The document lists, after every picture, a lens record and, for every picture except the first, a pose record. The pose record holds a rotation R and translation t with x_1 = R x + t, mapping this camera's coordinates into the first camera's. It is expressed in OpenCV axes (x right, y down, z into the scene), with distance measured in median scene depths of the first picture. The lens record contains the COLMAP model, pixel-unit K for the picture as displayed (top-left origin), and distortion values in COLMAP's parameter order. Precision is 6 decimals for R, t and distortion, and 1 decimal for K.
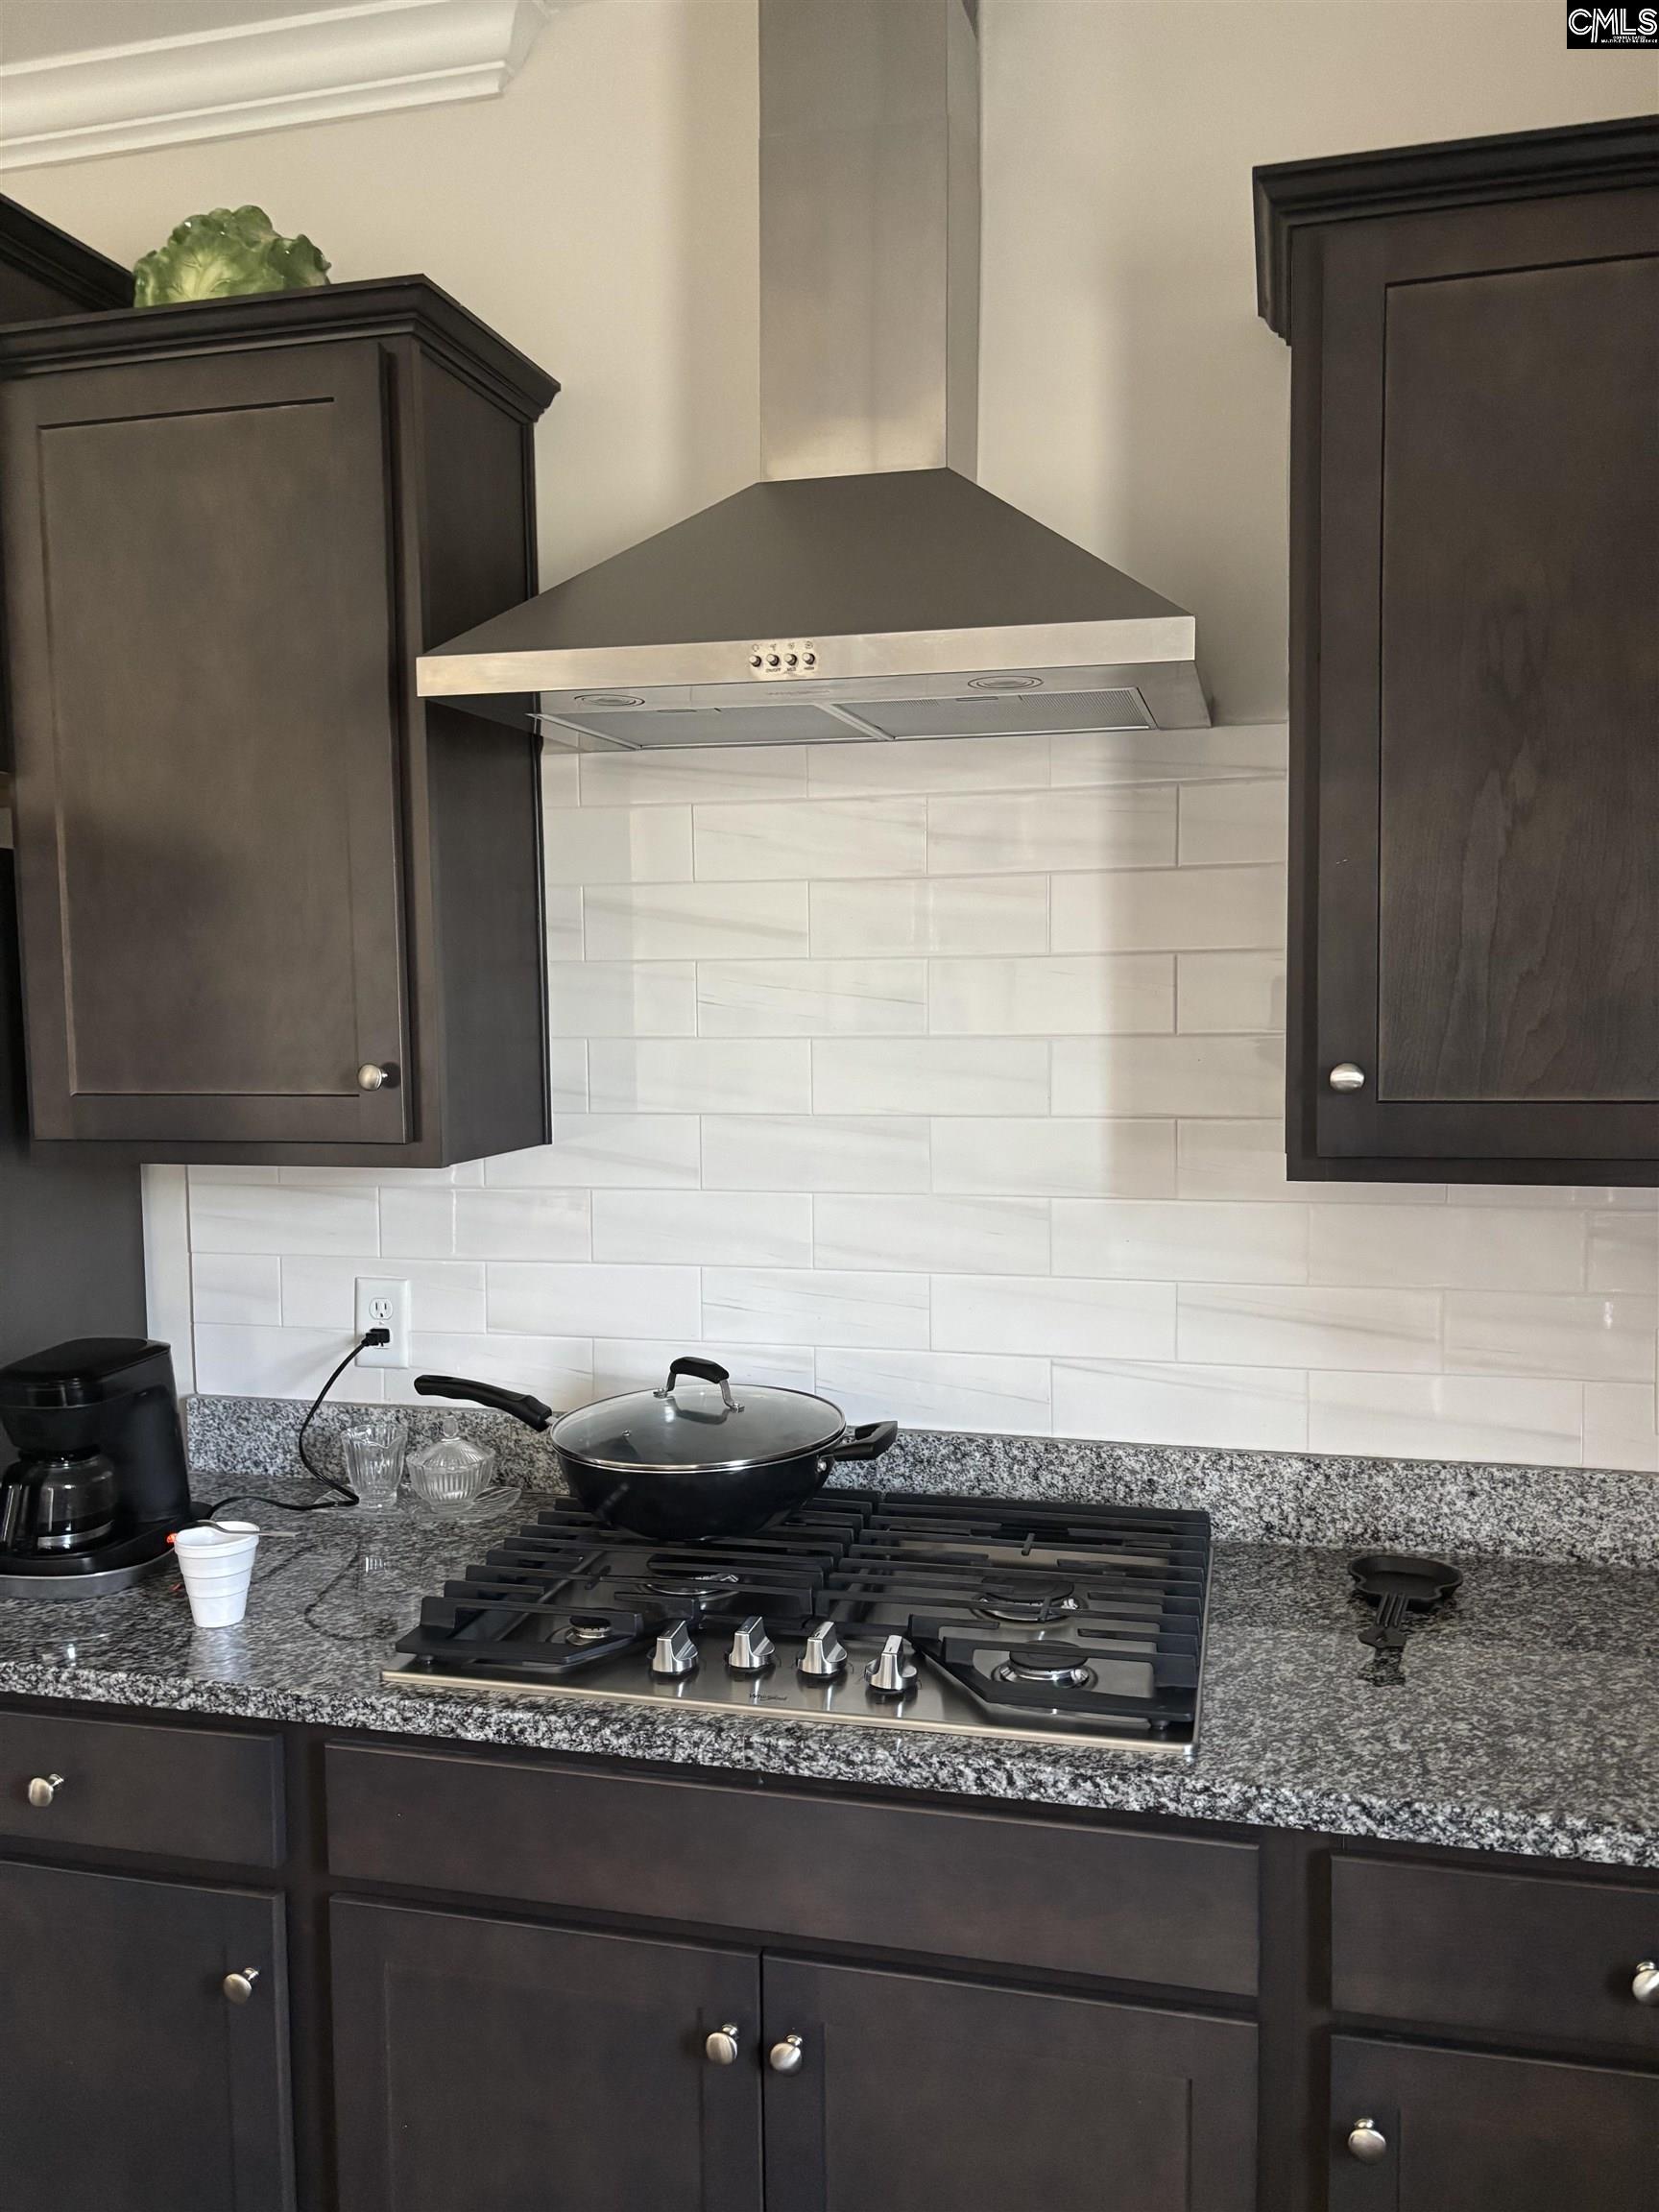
lens RADIAL K [[1703.3, 0, 836.2], [0, 1703.3, 1105.4], [0, 0, 1]] dist [-0.042207, 0.113063]
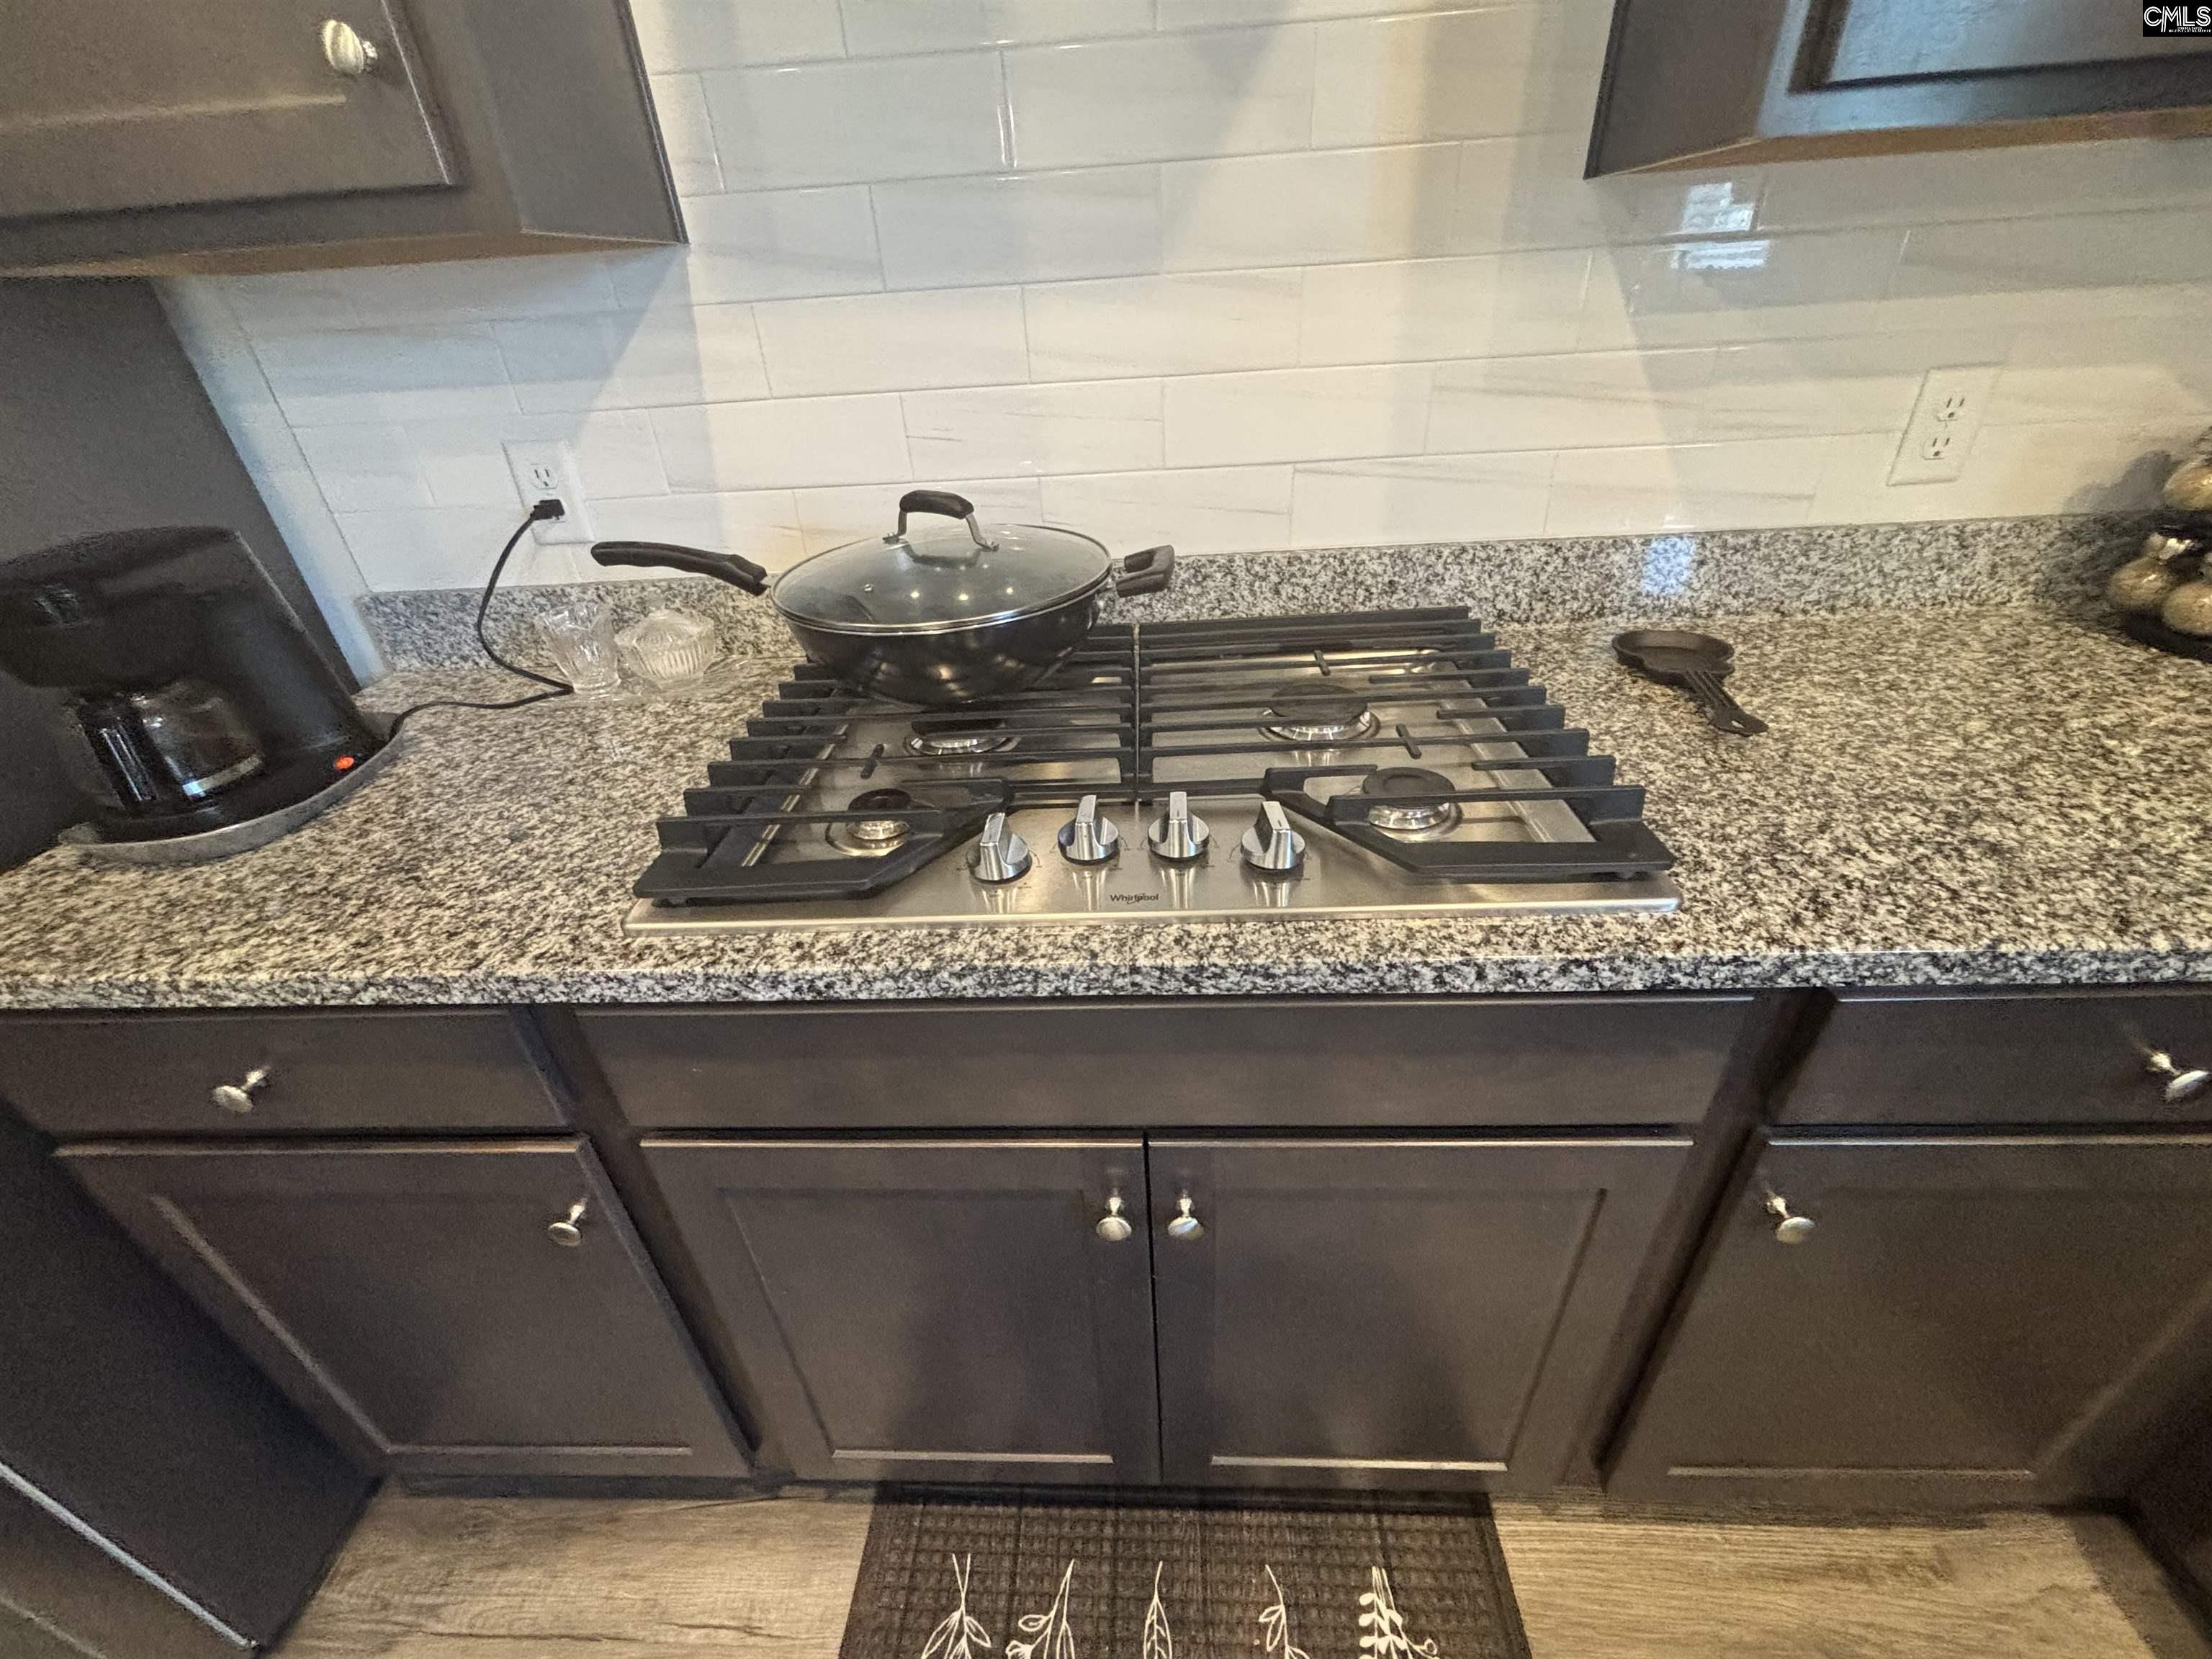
lens RADIAL K [[894.6, 0, 1105.7], [0, 894.6, 806.1], [0, 0, 1]] dist [0.002523, -0.000076]
pose [[0.975024, -0.144084, 0.169019, -0.109727], [0.055538, 0.895006, 0.442584, 0.110467], [-0.215043, -0.422143, 0.880655, 0.593991]]
